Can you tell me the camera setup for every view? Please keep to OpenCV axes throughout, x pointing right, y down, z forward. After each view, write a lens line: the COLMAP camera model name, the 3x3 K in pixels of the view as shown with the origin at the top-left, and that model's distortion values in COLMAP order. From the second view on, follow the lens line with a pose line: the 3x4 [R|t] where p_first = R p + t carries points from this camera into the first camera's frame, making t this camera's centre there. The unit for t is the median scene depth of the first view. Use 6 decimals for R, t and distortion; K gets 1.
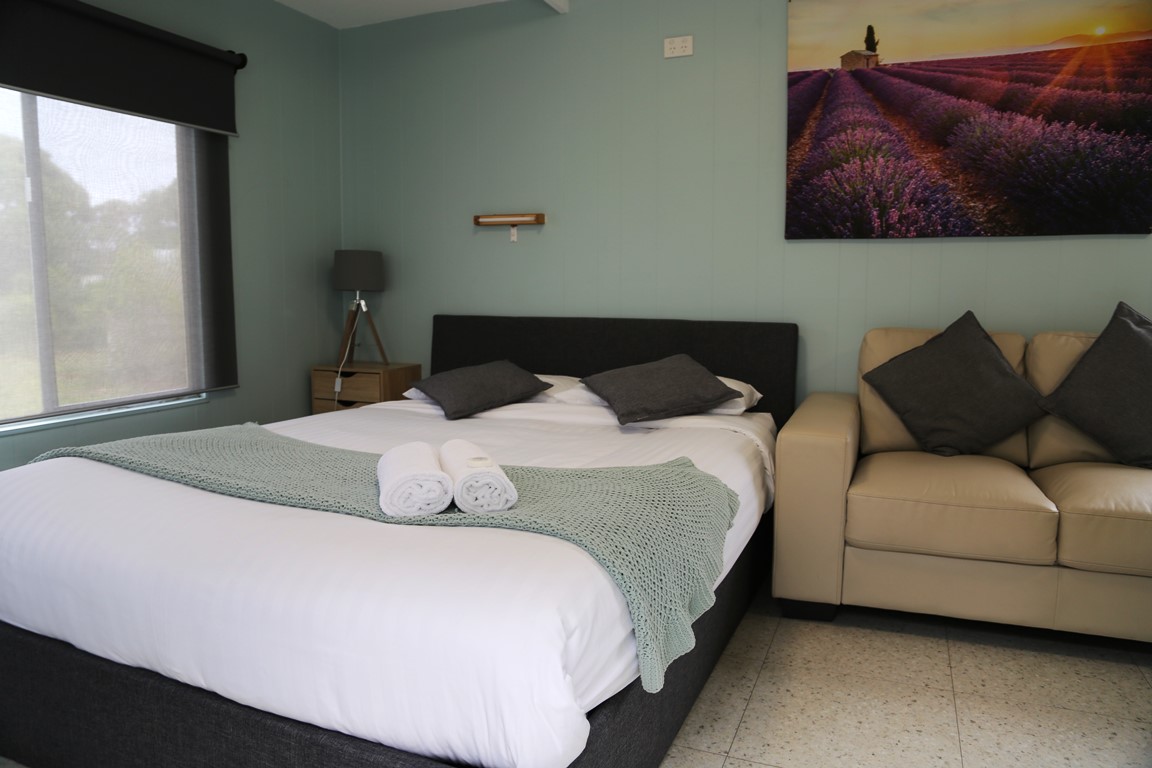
lens RADIAL K [[791.1, 0, 571.0], [0, 791.1, 379.5], [0, 0, 1]] dist [-0.104482, 0.061750]
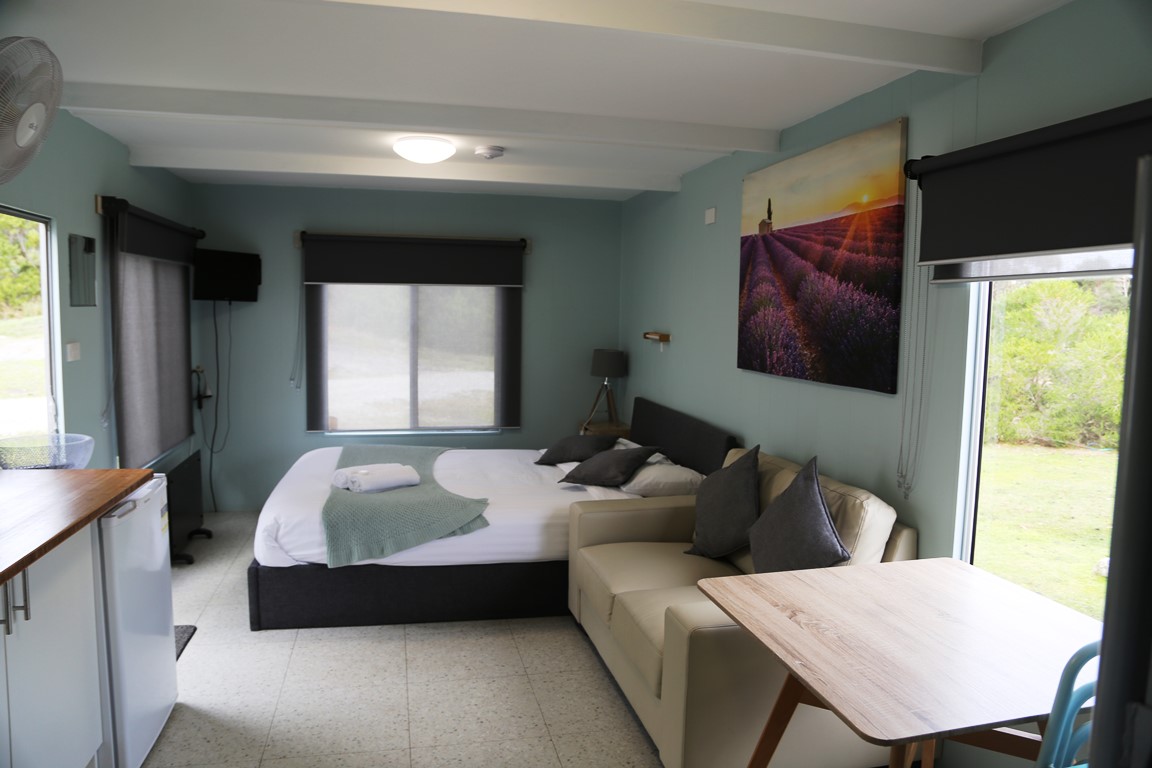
lens RADIAL K [[791.1, 0, 569.2], [0, 791.1, 386.8], [0, 0, 1]] dist [-0.104482, 0.061750]
pose [[0.575490, 0.087560, -0.813108, 1.265975], [-0.108923, 0.993600, 0.029904, -0.174082], [0.810523, 0.071357, 0.581344, 0.052386]]
